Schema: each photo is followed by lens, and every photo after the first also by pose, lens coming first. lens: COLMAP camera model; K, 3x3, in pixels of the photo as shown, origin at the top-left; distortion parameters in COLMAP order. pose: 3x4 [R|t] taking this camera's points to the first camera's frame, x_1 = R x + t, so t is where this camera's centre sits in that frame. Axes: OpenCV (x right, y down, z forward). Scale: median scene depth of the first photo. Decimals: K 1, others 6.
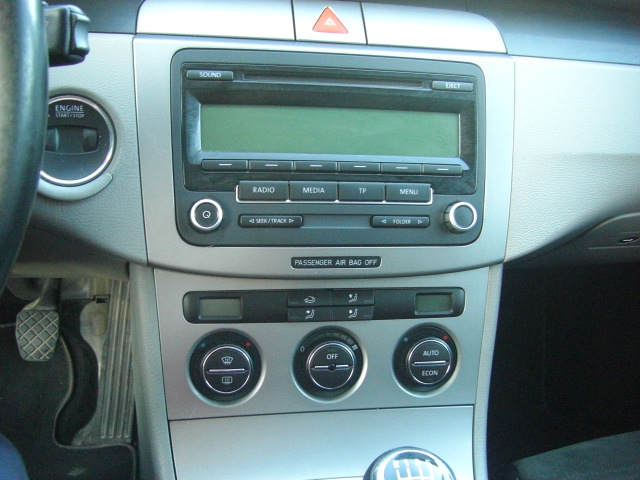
lens RADIAL K [[719.3, 0, 303.6], [0, 719.3, 267.5], [0, 0, 1]] dist [-0.182595, 0.116166]
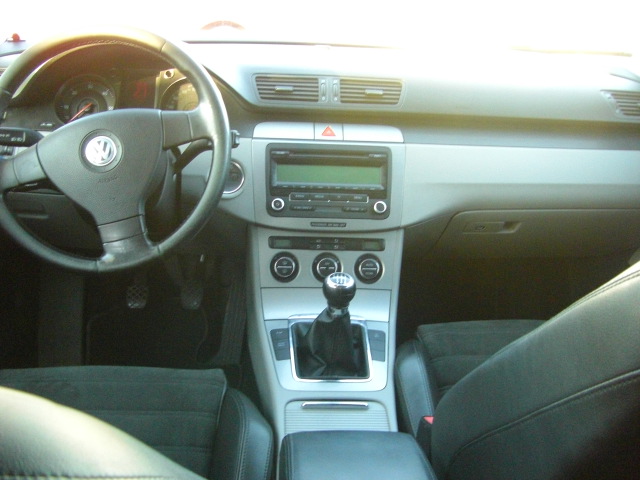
lens RADIAL K [[719.3, 0, 303.6], [0, 719.3, 267.5], [0, 0, 1]] dist [-0.182595, 0.116166]
pose [[0.990580, 0.004703, -0.136857, 0.300500], [-0.022179, 0.991725, -0.126452, 0.455111], [0.135129, 0.128296, 0.982487, -1.454287]]
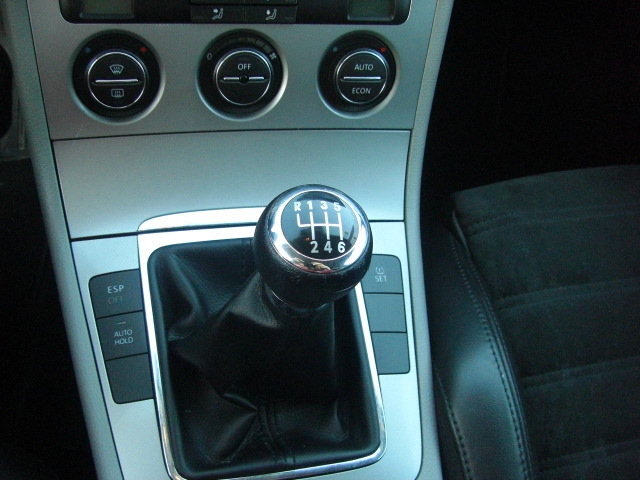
lens RADIAL K [[719.3, 0, 303.6], [0, 719.3, 267.5], [0, 0, 1]] dist [-0.182595, 0.116166]
pose [[0.997825, 0.020208, 0.062742, 0.062113], [-0.043482, 0.917168, 0.396121, 0.009110], [-0.049540, -0.397988, 0.916052, 0.148809]]
